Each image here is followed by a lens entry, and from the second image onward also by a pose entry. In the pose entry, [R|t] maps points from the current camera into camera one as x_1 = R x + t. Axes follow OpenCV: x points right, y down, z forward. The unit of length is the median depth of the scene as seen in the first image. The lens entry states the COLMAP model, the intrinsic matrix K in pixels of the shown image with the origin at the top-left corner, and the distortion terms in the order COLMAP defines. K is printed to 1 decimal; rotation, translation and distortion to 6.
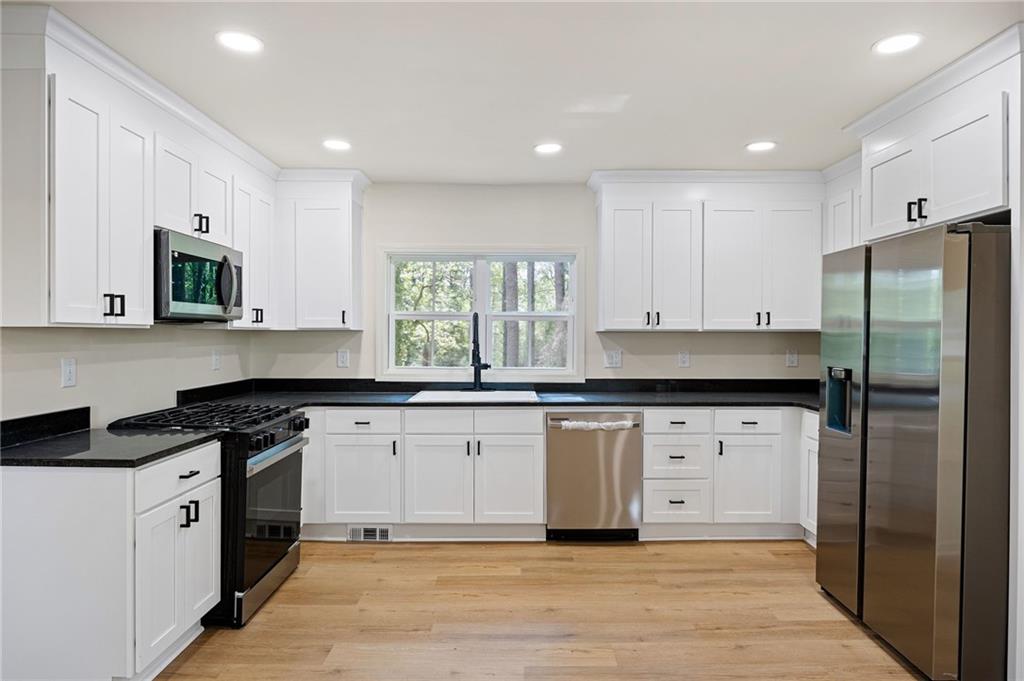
lens RADIAL K [[615.2, 0, 512.0], [0, 615.2, 340.5], [0, 0, 1]] dist [-0.000501, -0.000154]
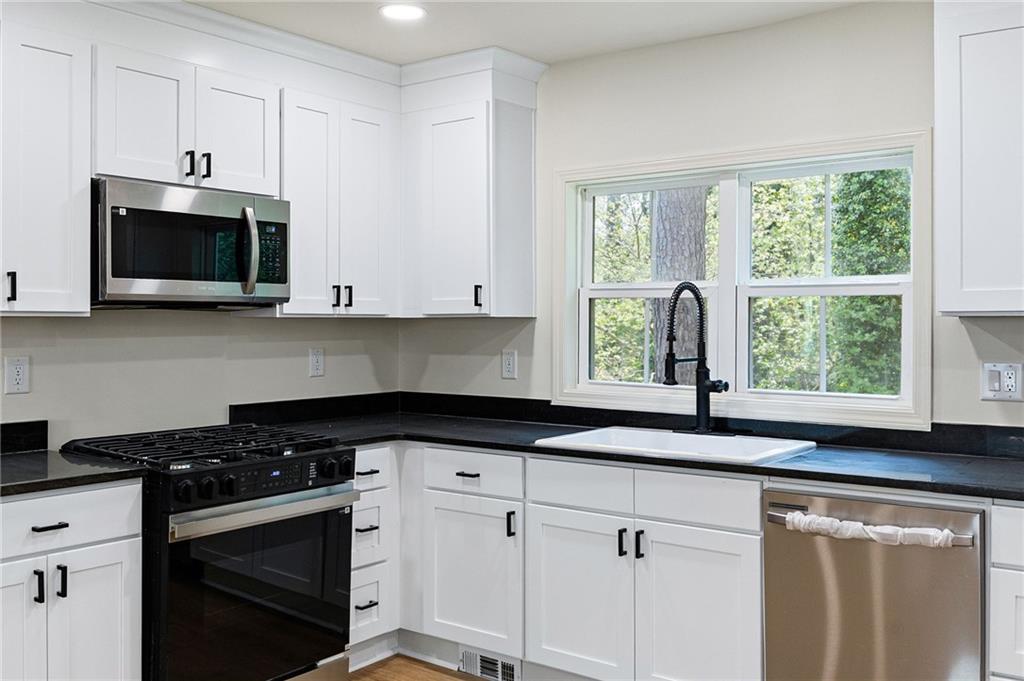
lens RADIAL K [[976.3, 0, 512.8], [0, 976.3, 319.4], [0, 0, 1]] dist [0.015751, 0.005467]
pose [[0.790104, -0.004284, -0.612958, 0.364272], [-0.004106, 0.999916, -0.012281, -0.003271], [0.612959, 0.012220, 0.790020, 0.285333]]
